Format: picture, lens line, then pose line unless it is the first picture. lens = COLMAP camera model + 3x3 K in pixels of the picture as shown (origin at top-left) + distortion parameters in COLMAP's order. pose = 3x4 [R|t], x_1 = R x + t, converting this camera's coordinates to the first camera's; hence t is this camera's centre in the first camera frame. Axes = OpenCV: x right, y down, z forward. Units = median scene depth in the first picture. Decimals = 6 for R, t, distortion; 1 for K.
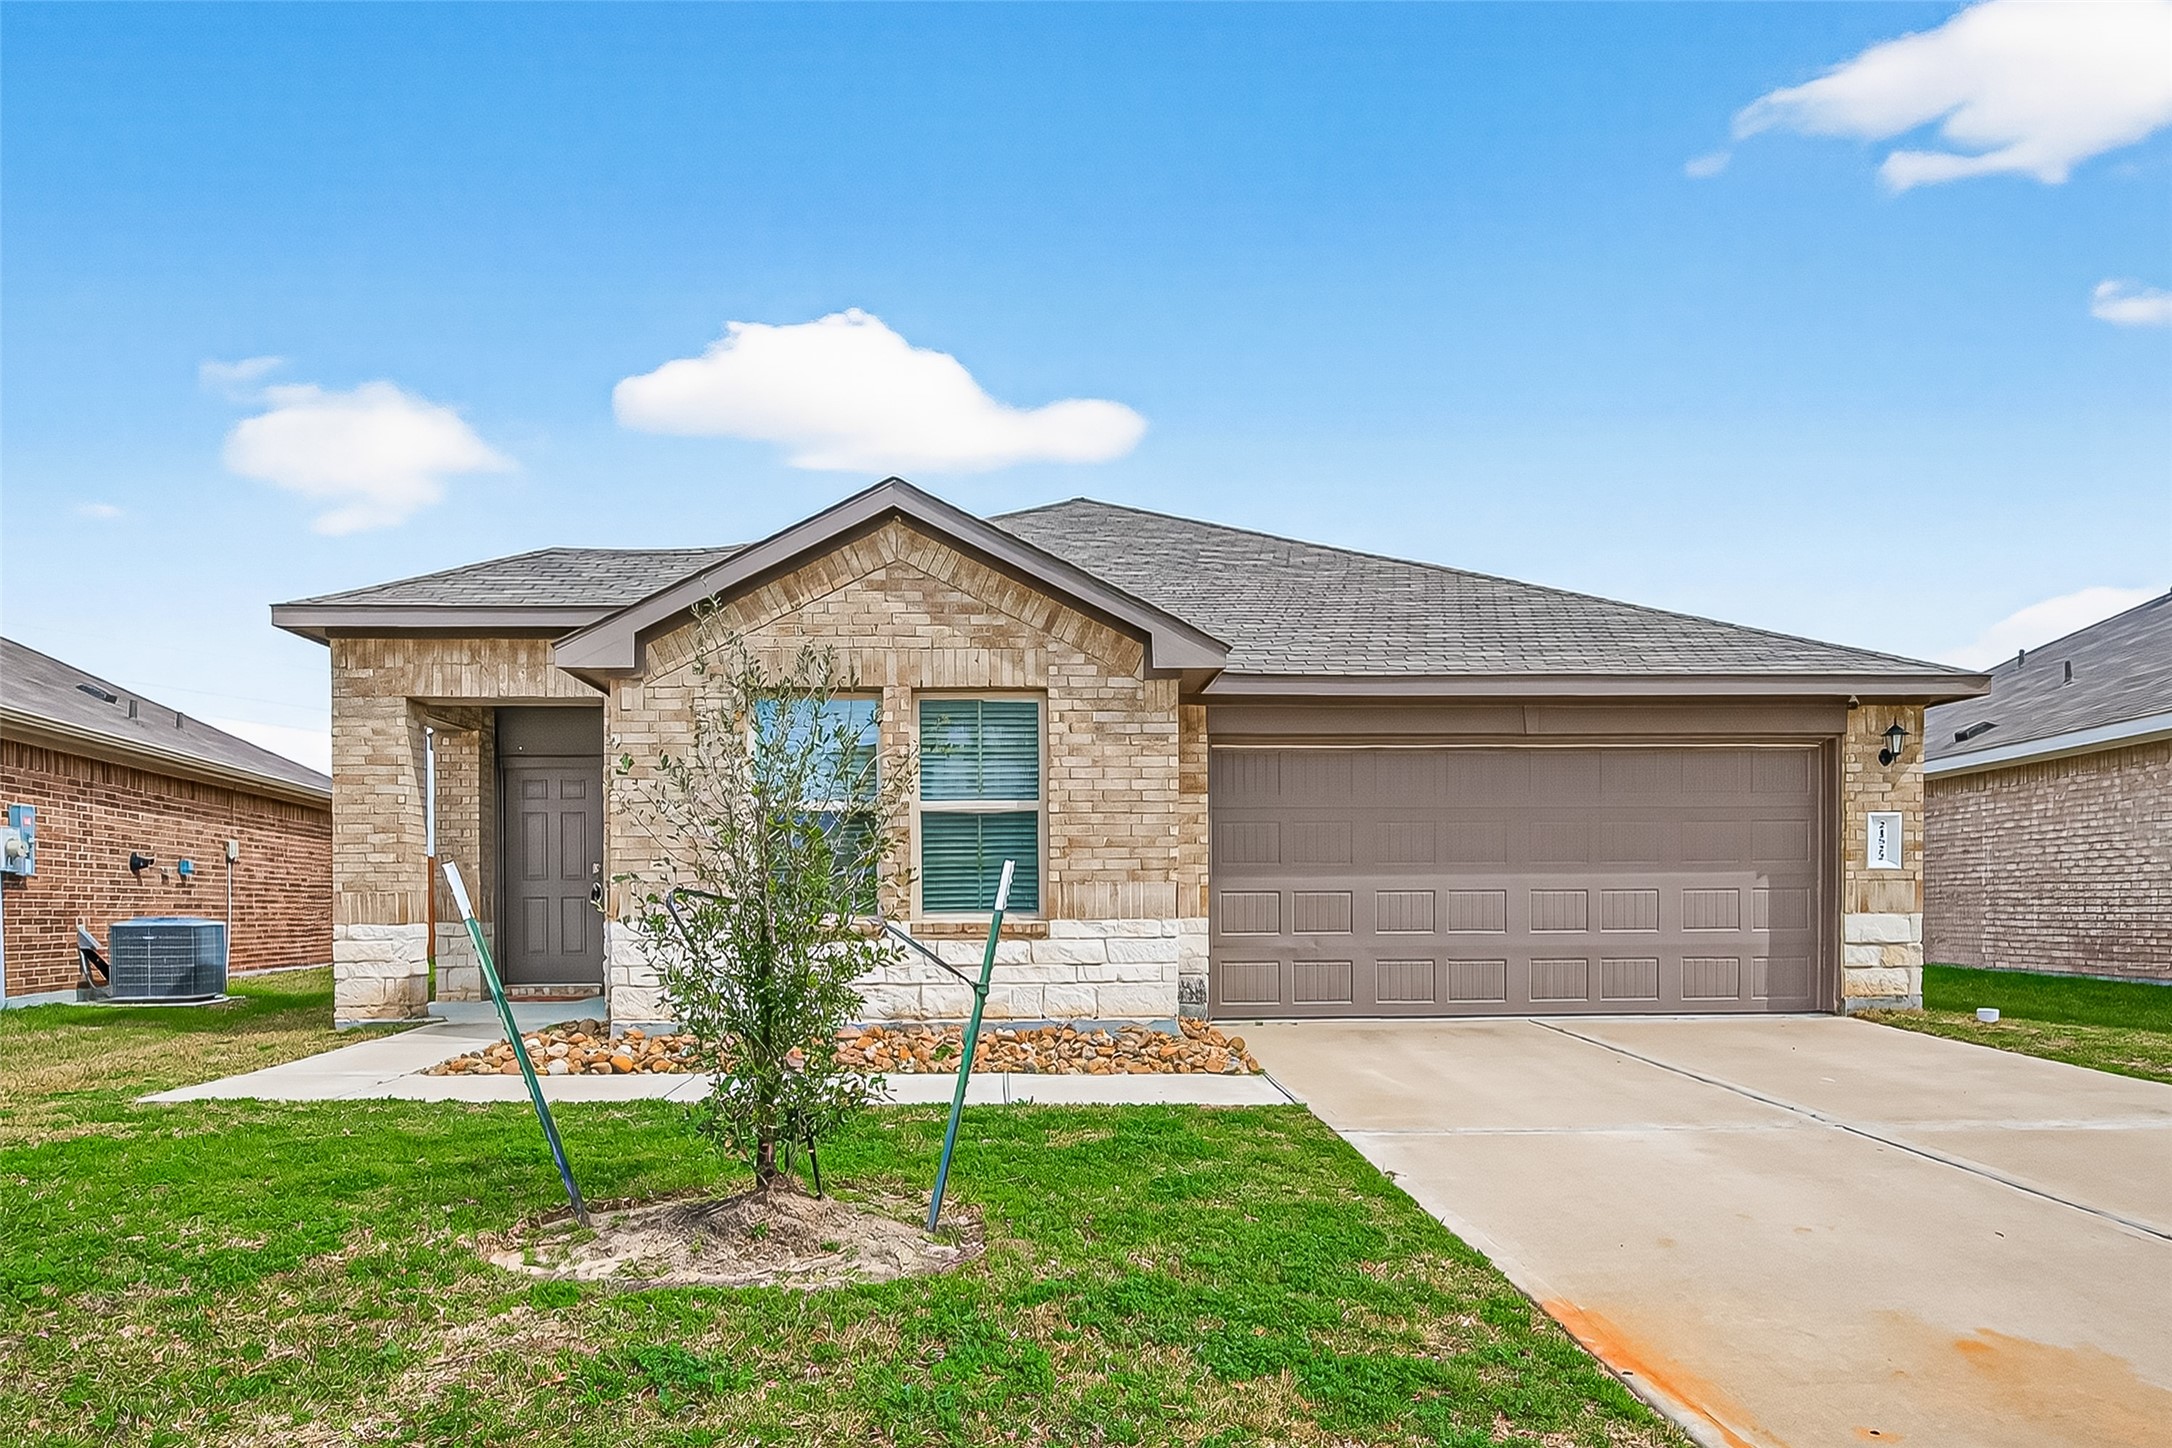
lens RADIAL K [[1067.3, 0, 974.4], [0, 1067.3, 912.6], [0, 0, 1]] dist [-0.014586, 0.000798]
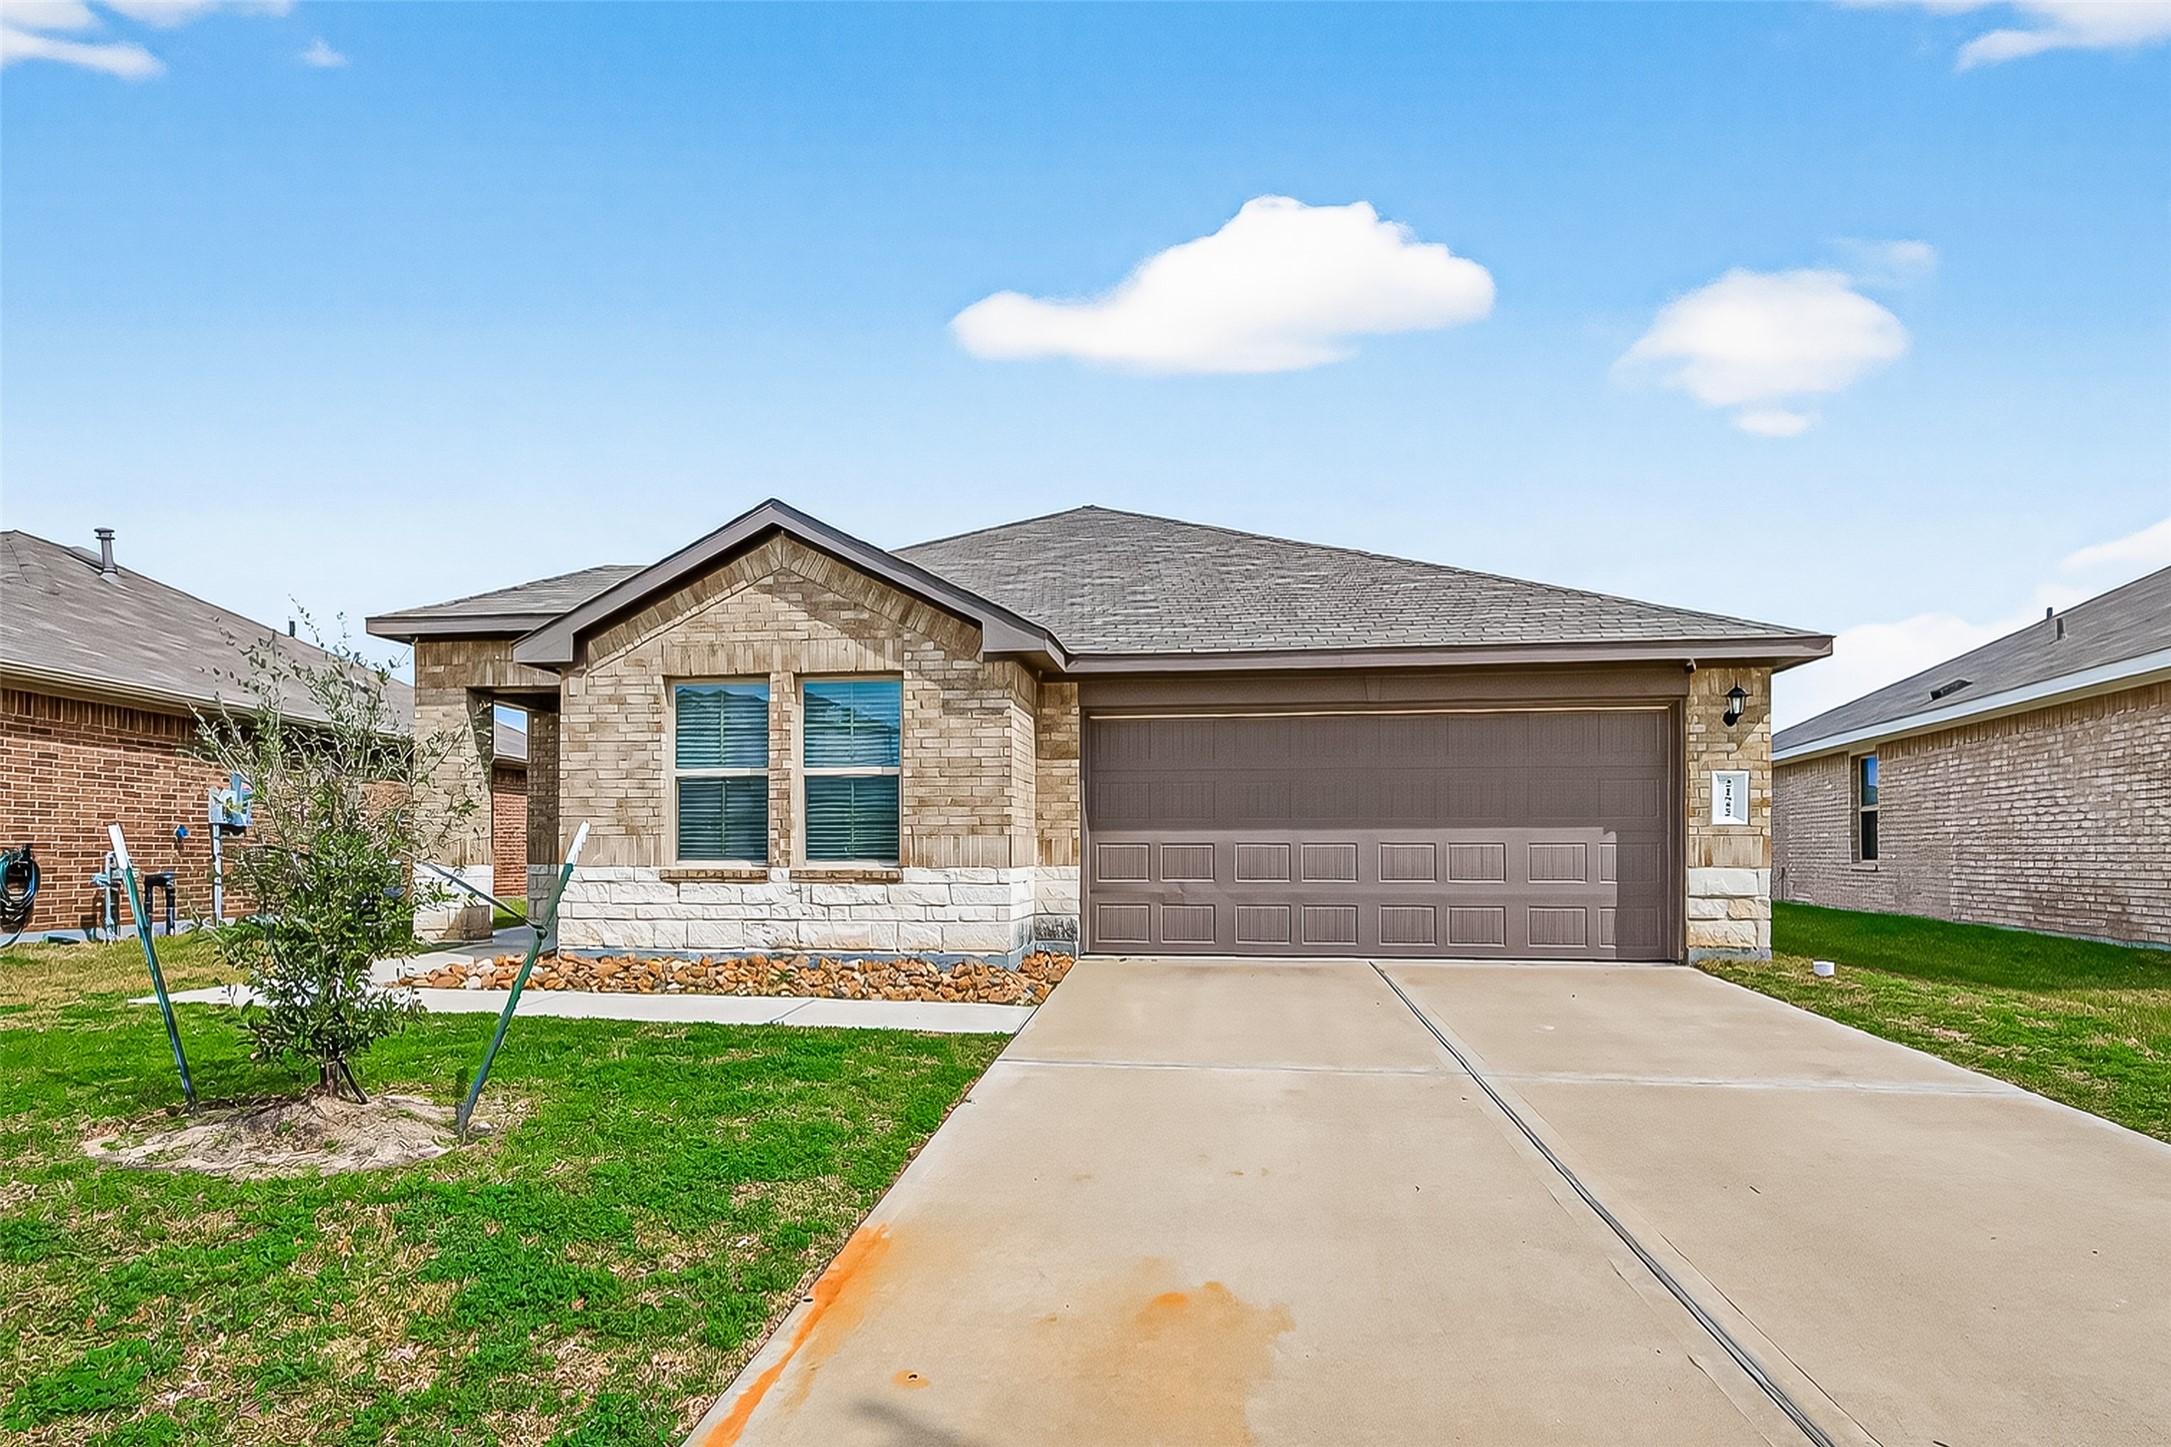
lens RADIAL K [[891.1, 0, 1084.0], [0, 891.1, 847.2], [0, 0, 1]] dist [-0.003582, 0.000338]
pose [[0.990693, 0.006353, -0.135968, 0.356560], [-0.007386, 0.999948, -0.007094, -0.009012], [0.135916, 0.008032, 0.990688, 0.046382]]
